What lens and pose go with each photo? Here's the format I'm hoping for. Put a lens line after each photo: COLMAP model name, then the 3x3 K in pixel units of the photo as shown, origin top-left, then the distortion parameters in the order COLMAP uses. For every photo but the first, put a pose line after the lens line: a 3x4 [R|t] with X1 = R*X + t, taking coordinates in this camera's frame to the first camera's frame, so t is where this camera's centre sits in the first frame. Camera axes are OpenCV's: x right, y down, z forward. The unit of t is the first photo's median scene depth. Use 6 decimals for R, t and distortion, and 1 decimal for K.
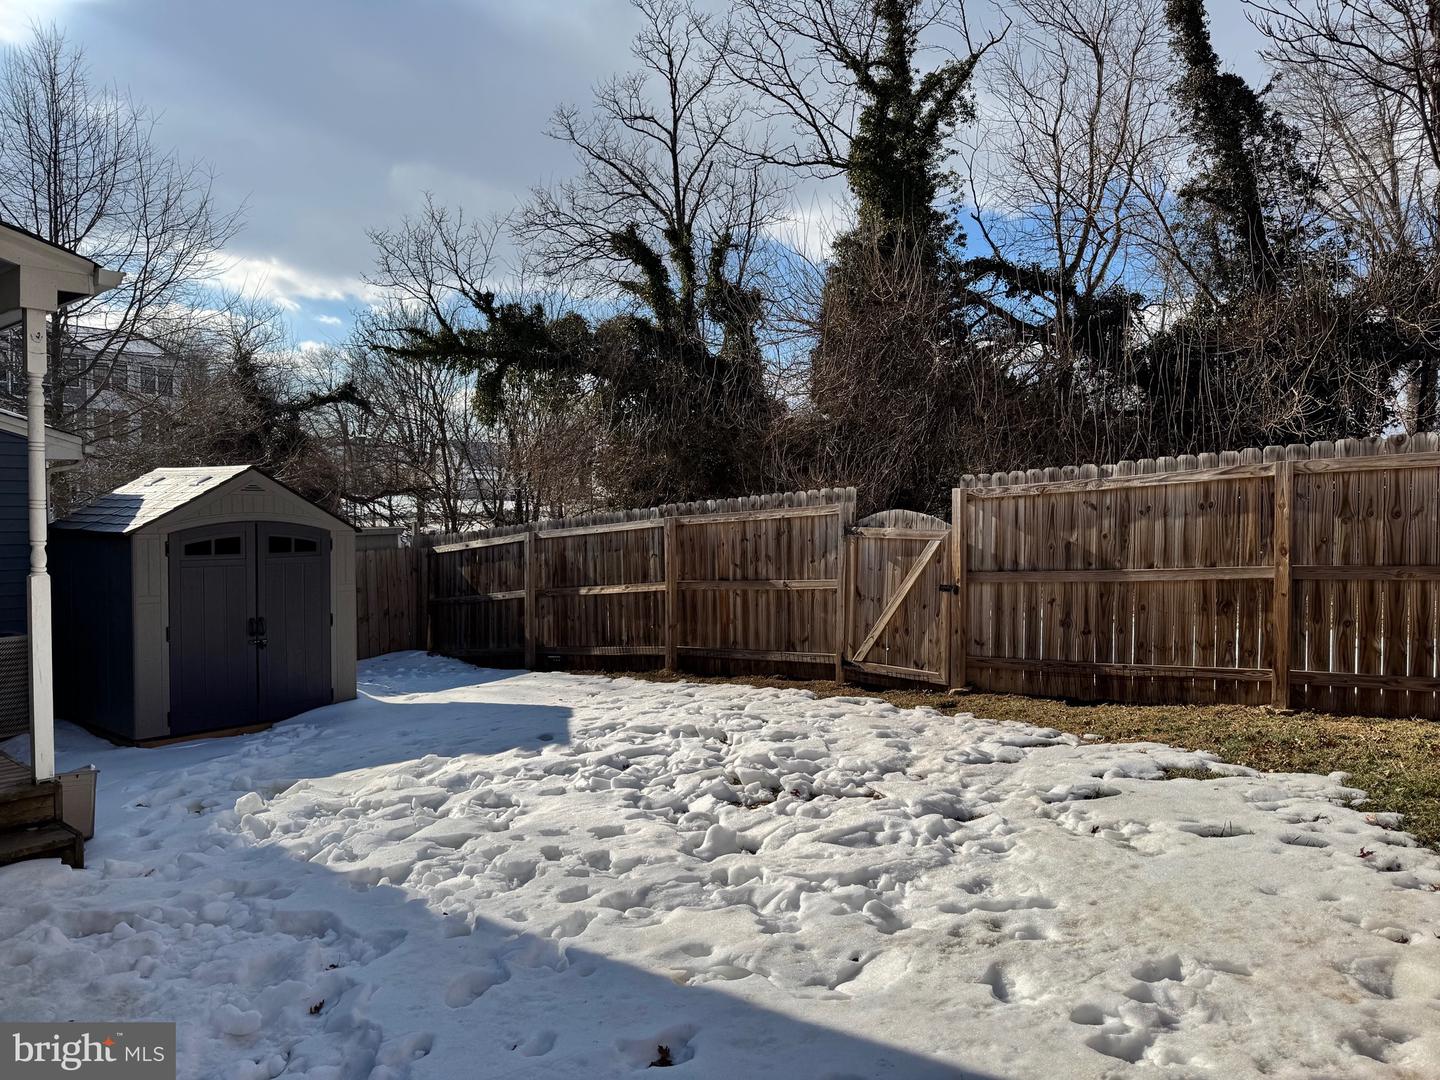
lens RADIAL K [[1067.4, 0, 720.0], [0, 1067.4, 540.0], [0, 0, 1]] dist [0.091443, -0.094426]
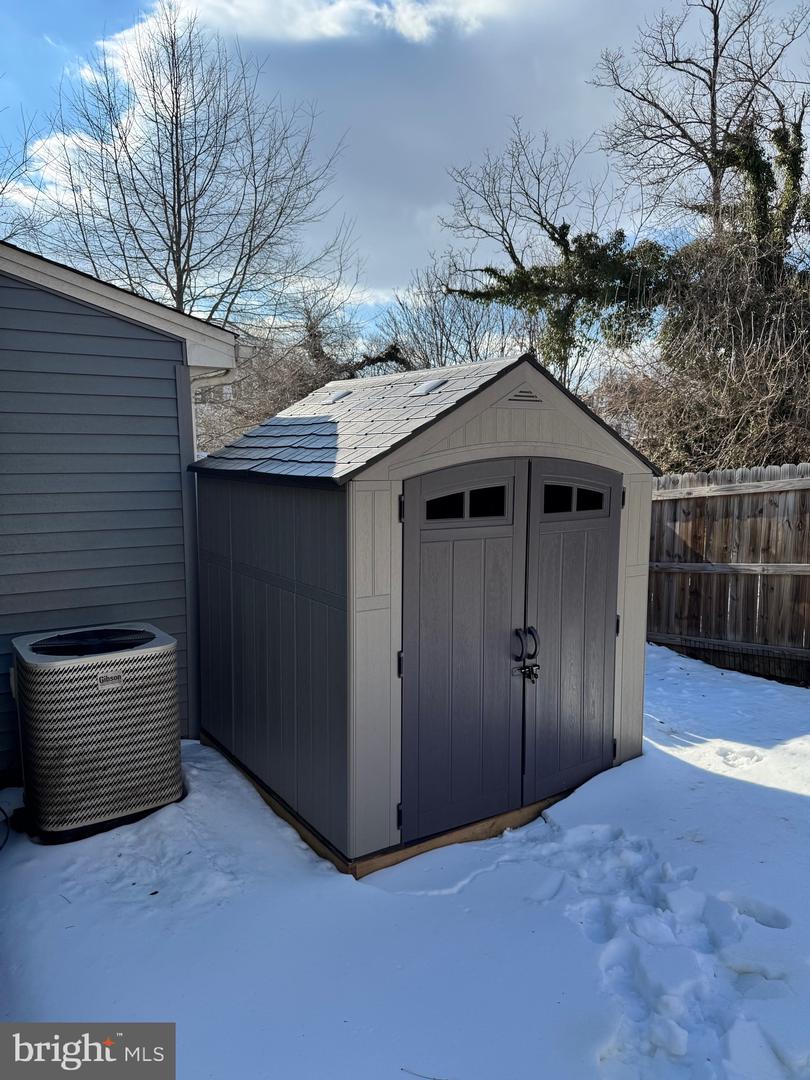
lens RADIAL K [[800.6, 0, 405.0], [0, 800.6, 540.0], [0, 0, 1]] dist [0.091443, -0.094426]
pose [[0.963458, 0.032058, -0.265936, -0.418691], [-0.010340, 0.996523, 0.082669, -0.009417], [0.267662, -0.076899, 0.960439, 0.645287]]
